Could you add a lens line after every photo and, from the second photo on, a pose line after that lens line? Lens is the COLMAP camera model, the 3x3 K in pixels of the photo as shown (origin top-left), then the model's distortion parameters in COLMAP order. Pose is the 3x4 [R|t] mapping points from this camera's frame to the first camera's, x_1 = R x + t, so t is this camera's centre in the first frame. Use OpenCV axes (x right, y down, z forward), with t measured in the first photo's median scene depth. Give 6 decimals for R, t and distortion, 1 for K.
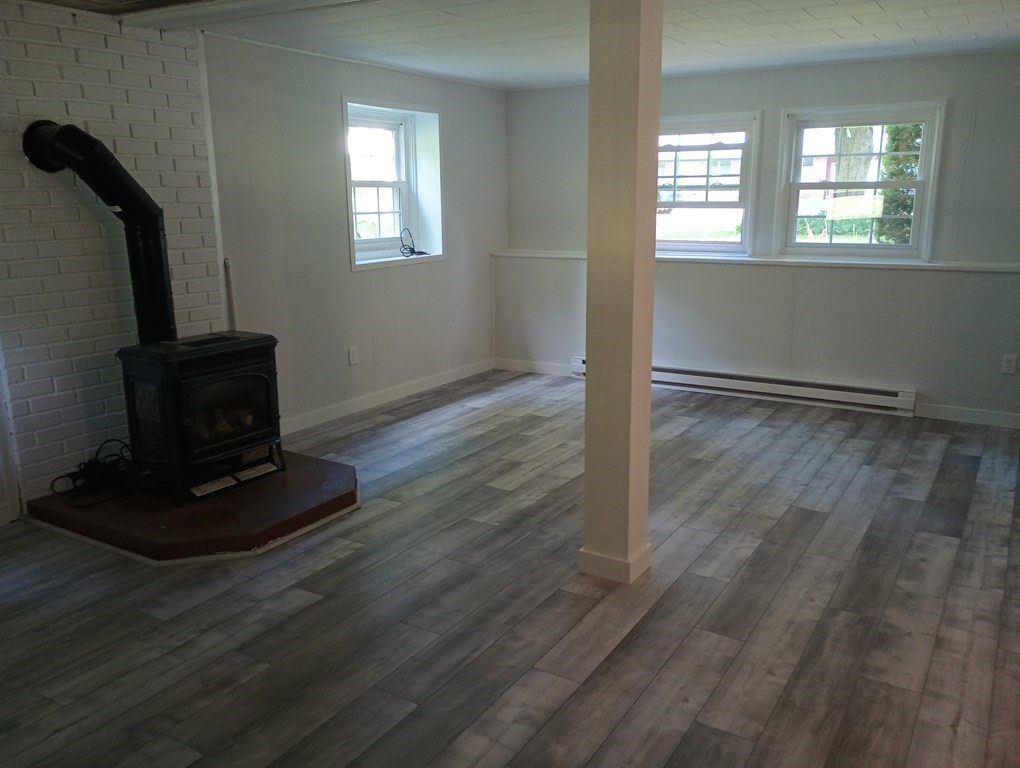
lens RADIAL K [[845.4, 0, 512.1], [0, 845.4, 380.4], [0, 0, 1]] dist [0.087670, -0.107958]
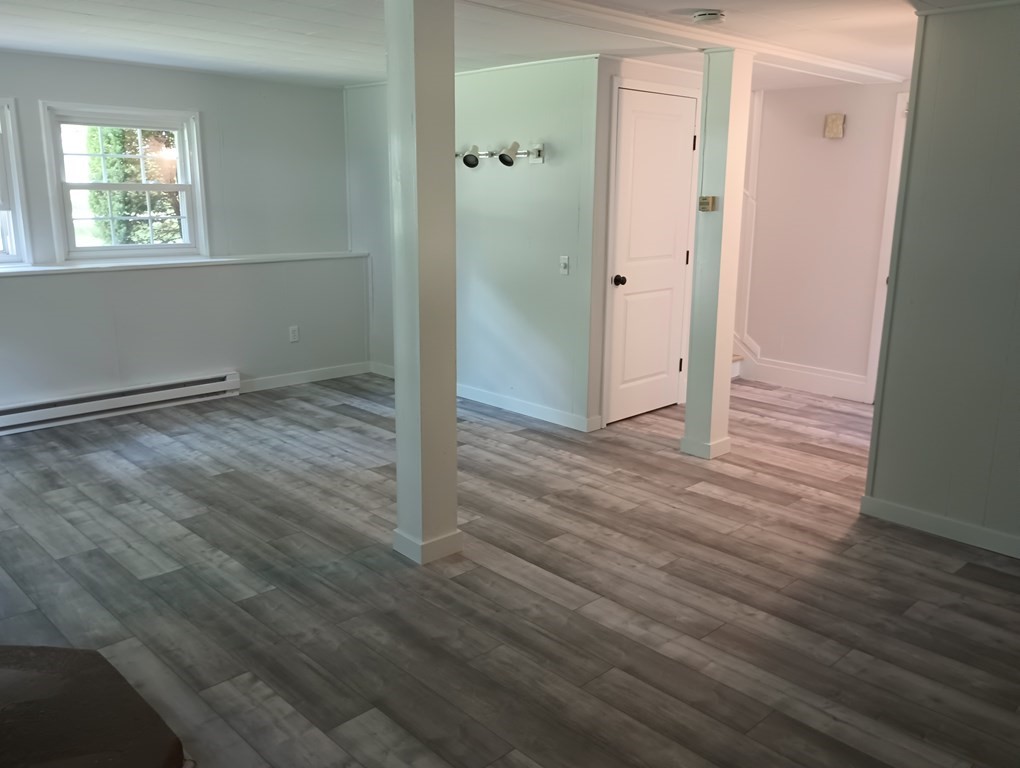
lens RADIAL K [[845.4, 0, 512.1], [0, 845.4, 380.4], [0, 0, 1]] dist [0.087670, -0.107958]
pose [[0.244897, -0.207568, 0.947070, -0.628290], [0.196933, 0.967101, 0.161035, -0.106562], [-0.949338, 0.147072, 0.277717, 0.426253]]
